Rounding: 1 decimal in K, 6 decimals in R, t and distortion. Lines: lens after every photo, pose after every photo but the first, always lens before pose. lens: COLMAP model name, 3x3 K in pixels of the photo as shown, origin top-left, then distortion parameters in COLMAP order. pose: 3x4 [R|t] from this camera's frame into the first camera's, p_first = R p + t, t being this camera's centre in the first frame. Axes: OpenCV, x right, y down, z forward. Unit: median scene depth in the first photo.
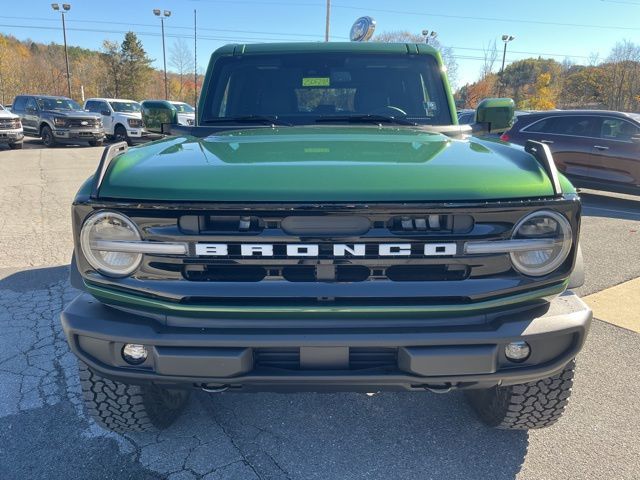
lens RADIAL K [[485.9, 0, 321.1], [0, 485.9, 239.1], [0, 0, 1]] dist [0.004036, -0.003473]
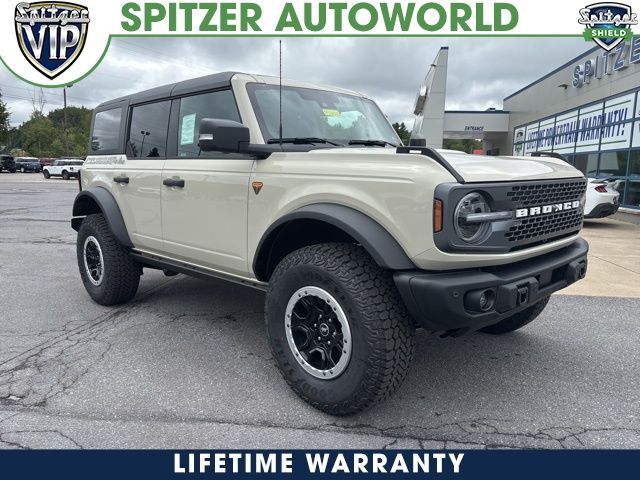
lens RADIAL K [[485.9, 0, 321.1], [0, 485.9, 239.1], [0, 0, 1]] dist [0.004036, -0.003473]
pose [[0.712450, -0.102179, 0.694244, -1.689075], [0.175758, 0.983791, -0.035572, 0.045212], [-0.679356, 0.147362, 0.718860, 0.336426]]
